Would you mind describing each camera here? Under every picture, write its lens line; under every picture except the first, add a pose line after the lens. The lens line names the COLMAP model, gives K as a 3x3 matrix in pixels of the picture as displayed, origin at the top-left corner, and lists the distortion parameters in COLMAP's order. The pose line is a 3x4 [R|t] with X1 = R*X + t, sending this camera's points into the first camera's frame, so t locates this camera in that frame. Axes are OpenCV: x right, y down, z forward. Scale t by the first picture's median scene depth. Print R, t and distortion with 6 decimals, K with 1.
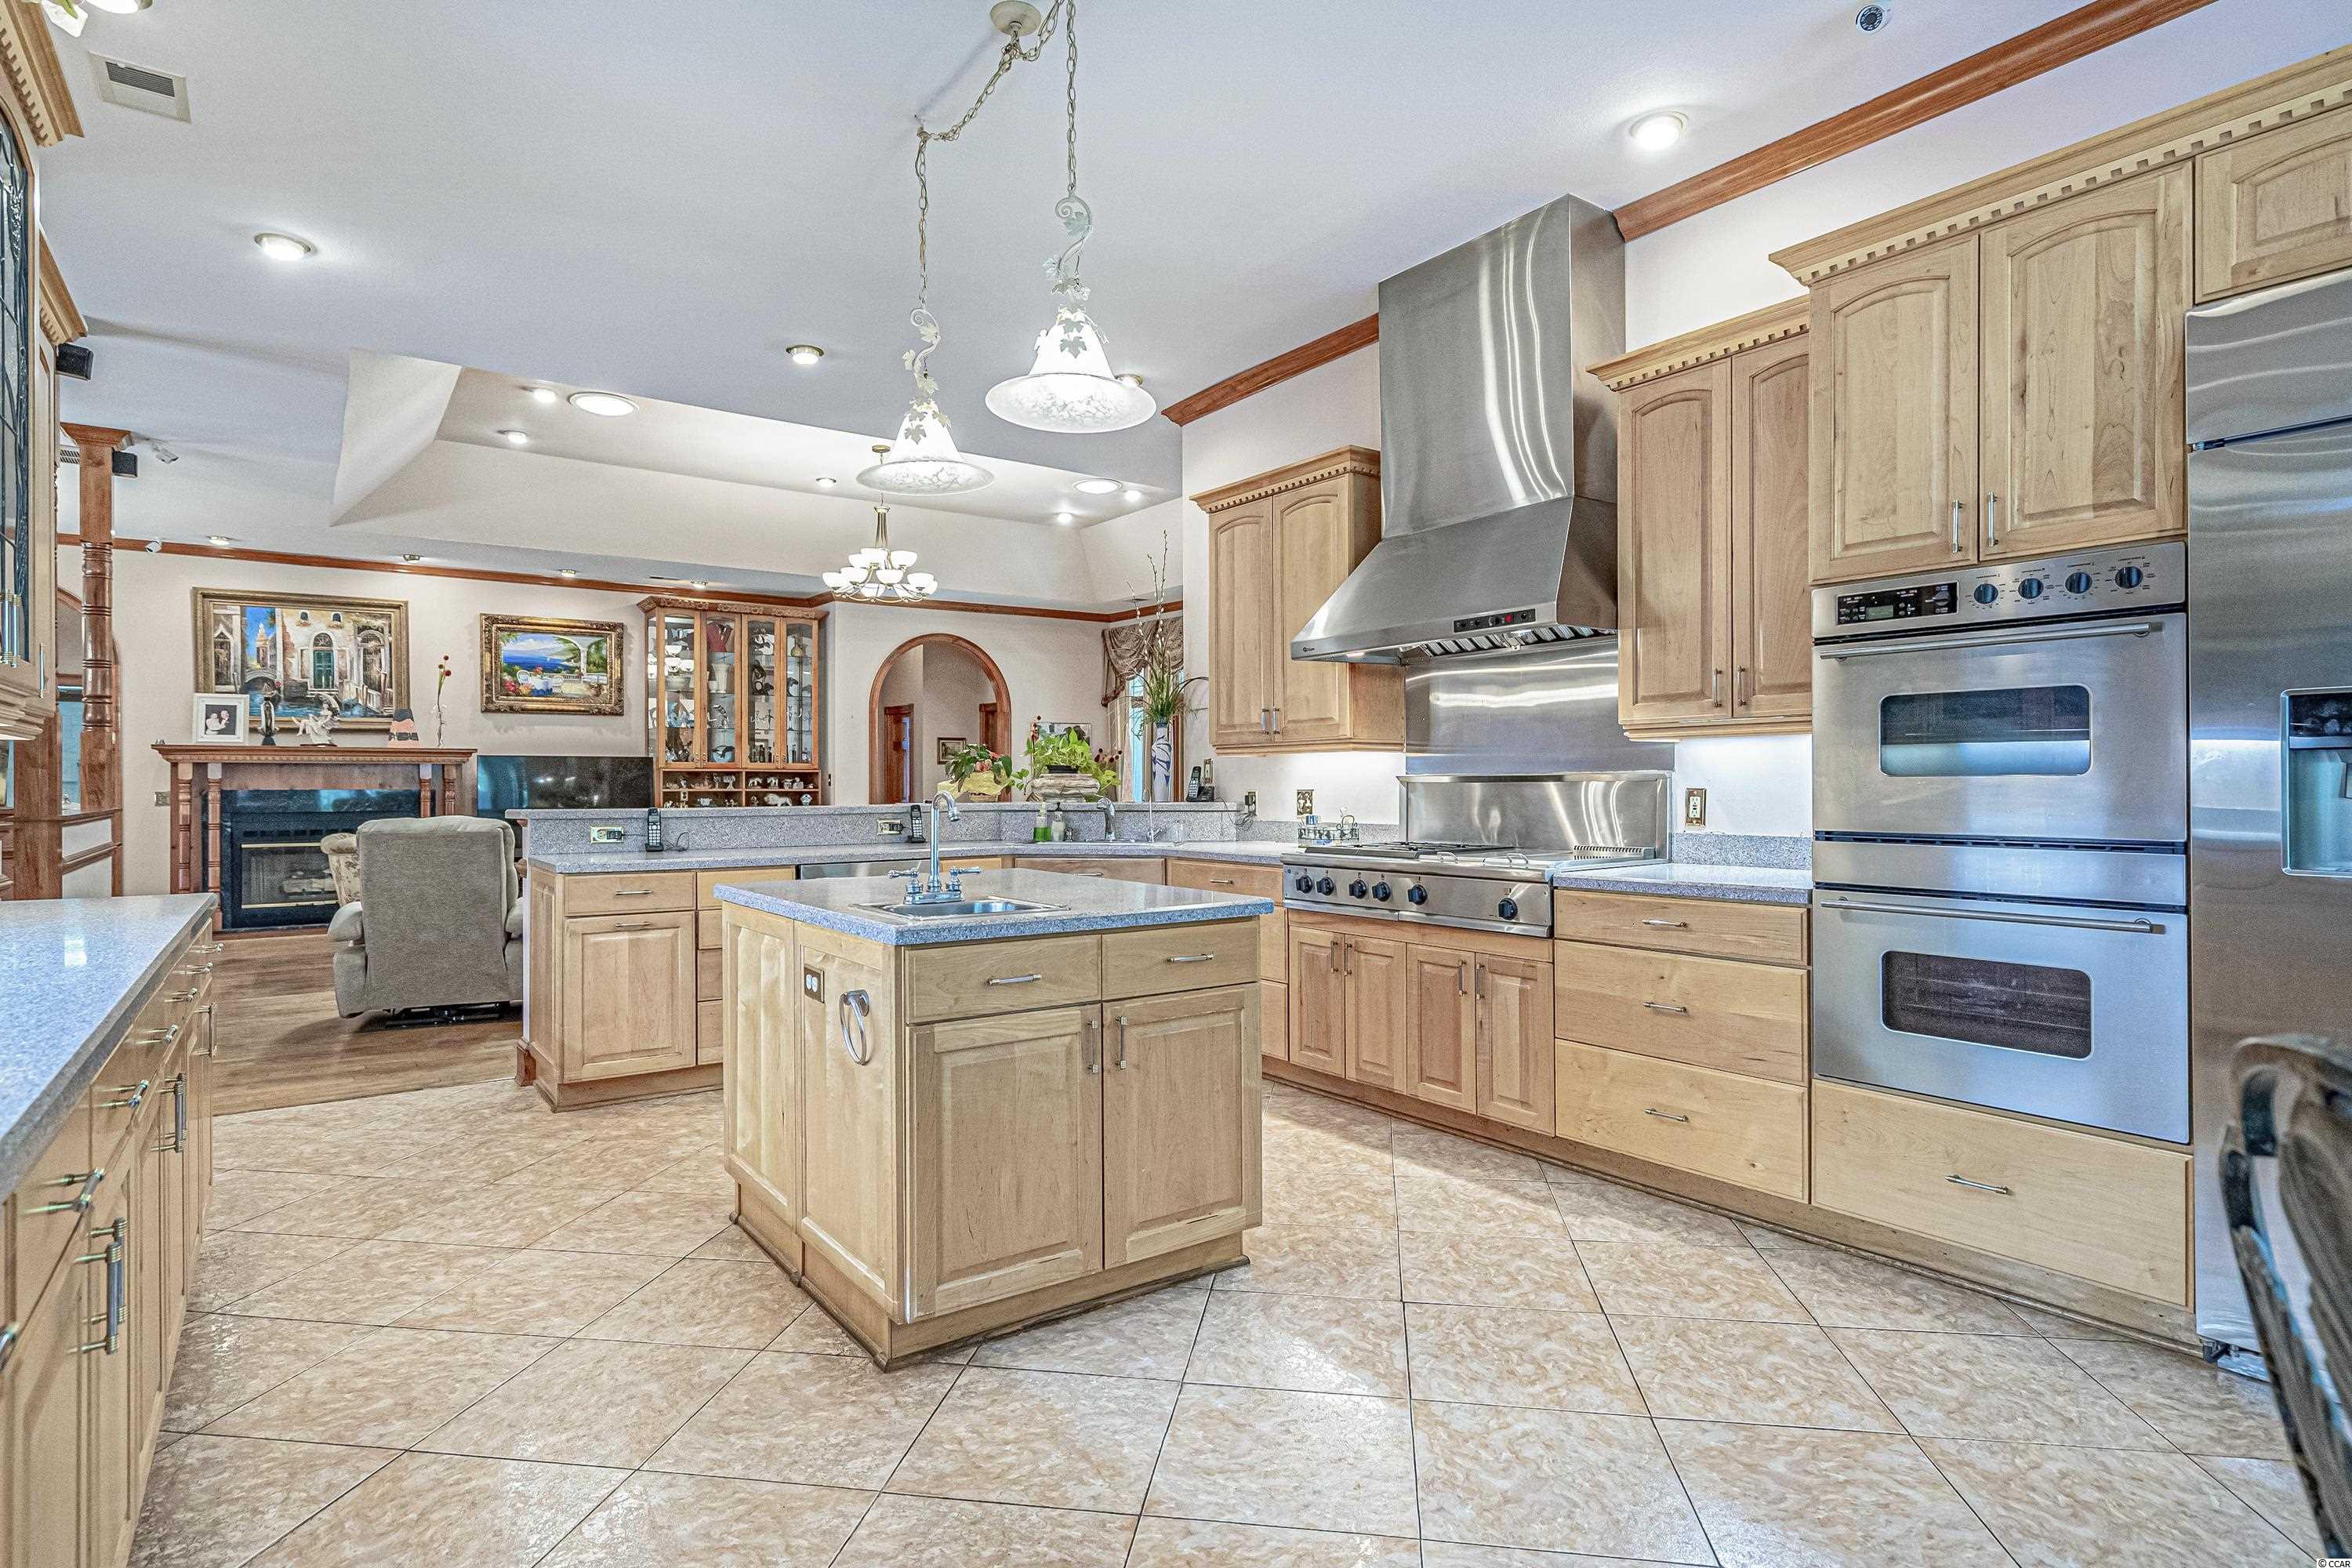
lens RADIAL K [[1224.8, 0, 1203.2], [0, 1224.8, 786.0], [0, 0, 1]] dist [0.003530, -0.001738]
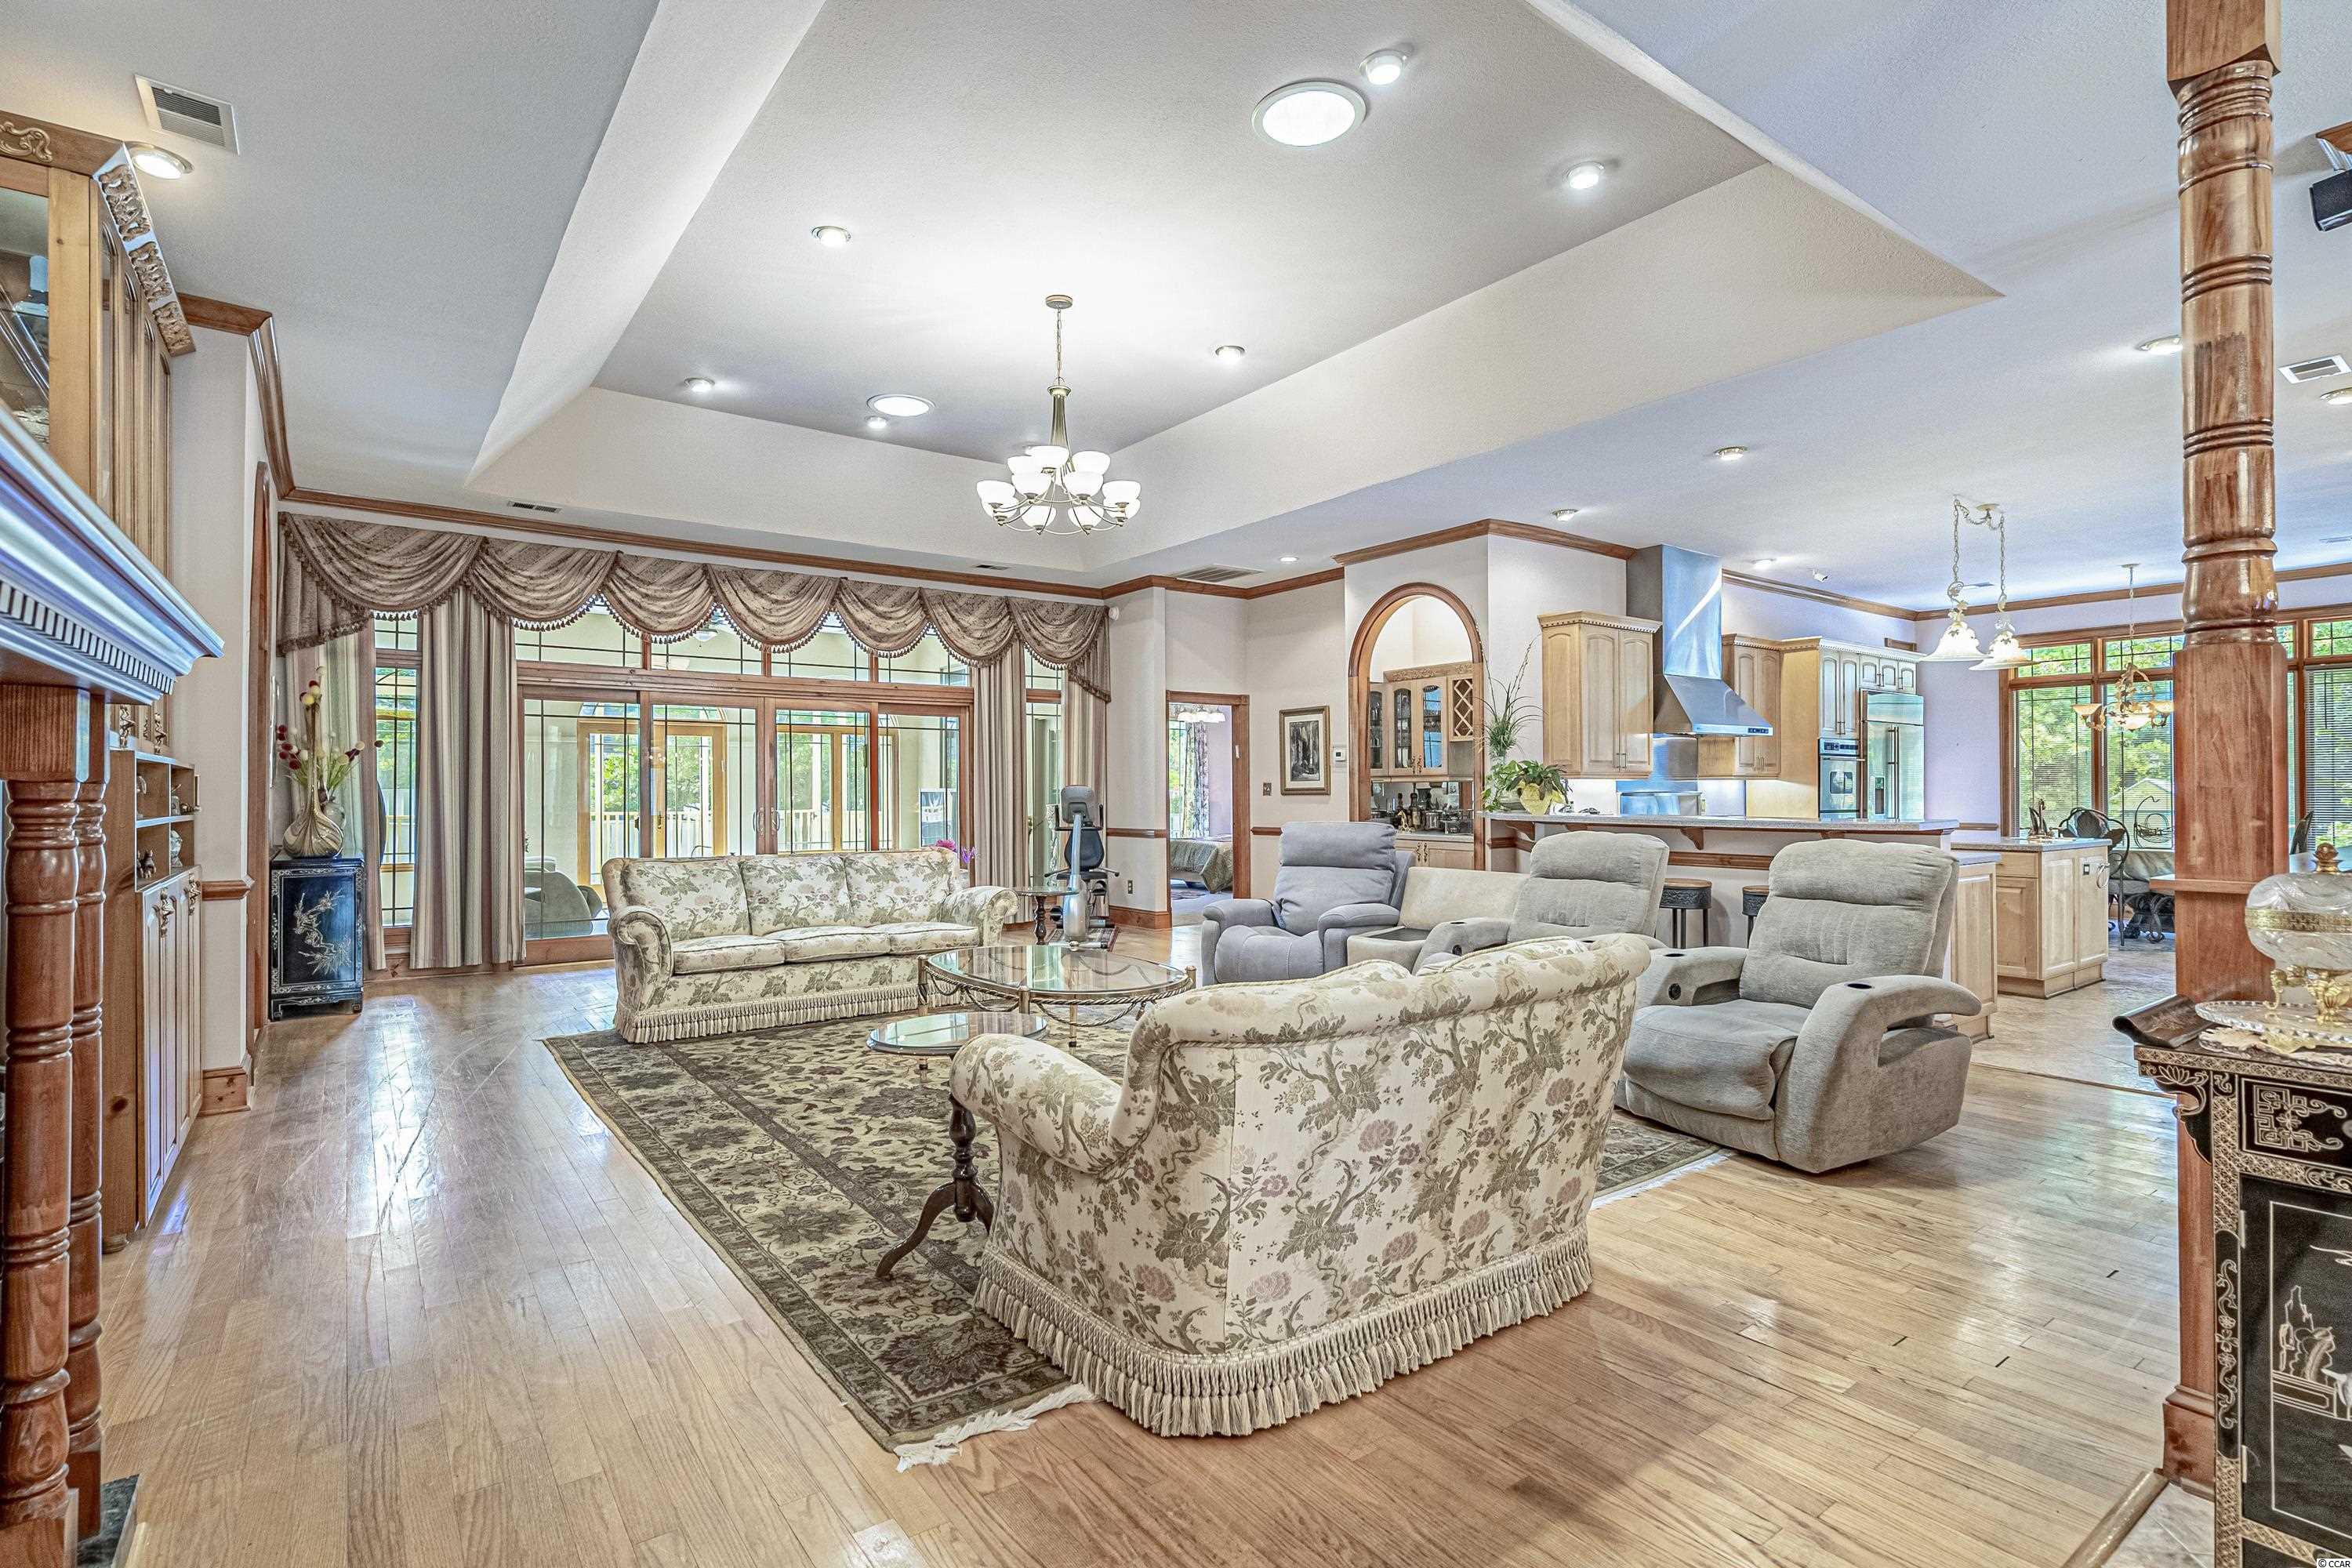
lens RADIAL K [[1125.0, 0, 1186.1], [0, 1125.0, 786.1], [0, 0, 1]] dist [0.001202, 0.000883]
pose [[-0.002073, 0.007970, 0.999966, -0.817594], [0.003458, 0.999962, -0.007962, -0.003909], [-0.999992, 0.003441, -0.002101, 0.869974]]
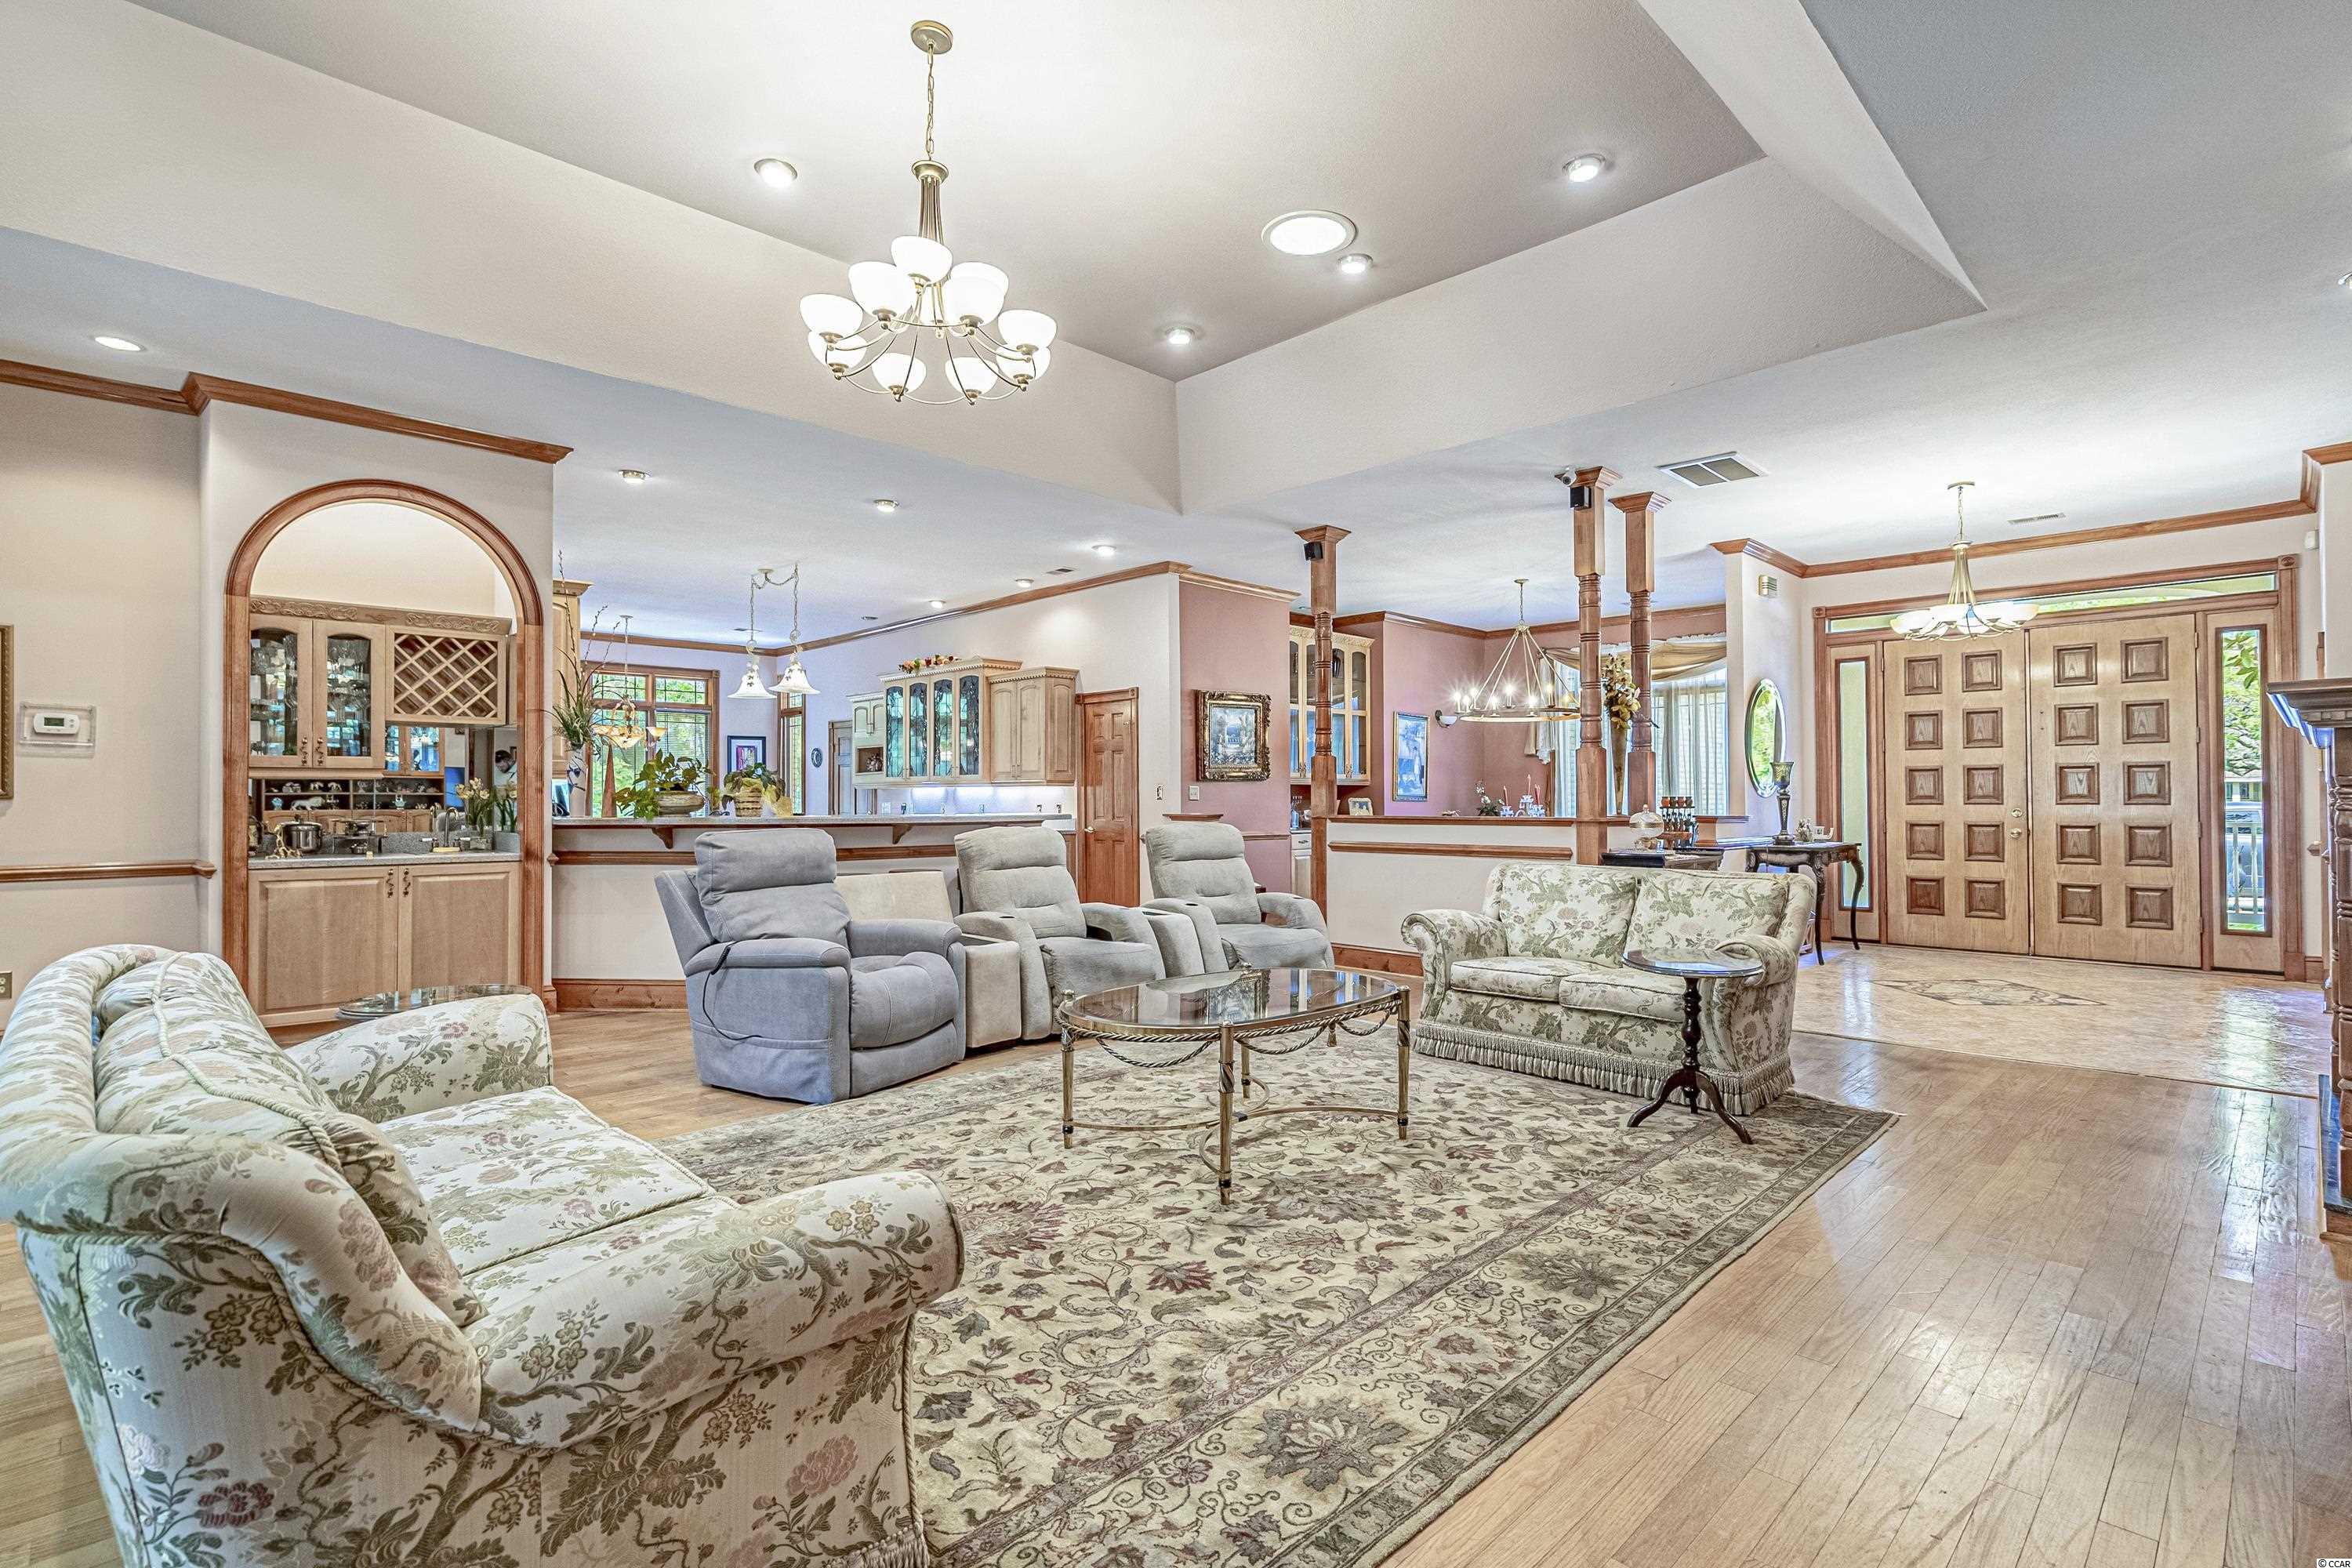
lens RADIAL K [[1092.7, 0, 1182.0], [0, 1092.7, 785.0], [0, 0, 1]] dist [-0.001464, 0.001061]
pose [[-0.990742, 0.004031, -0.135696, -0.277714], [0.005729, 0.999910, -0.012129, -0.000659], [0.135635, -0.012794, -0.990676, 1.300293]]
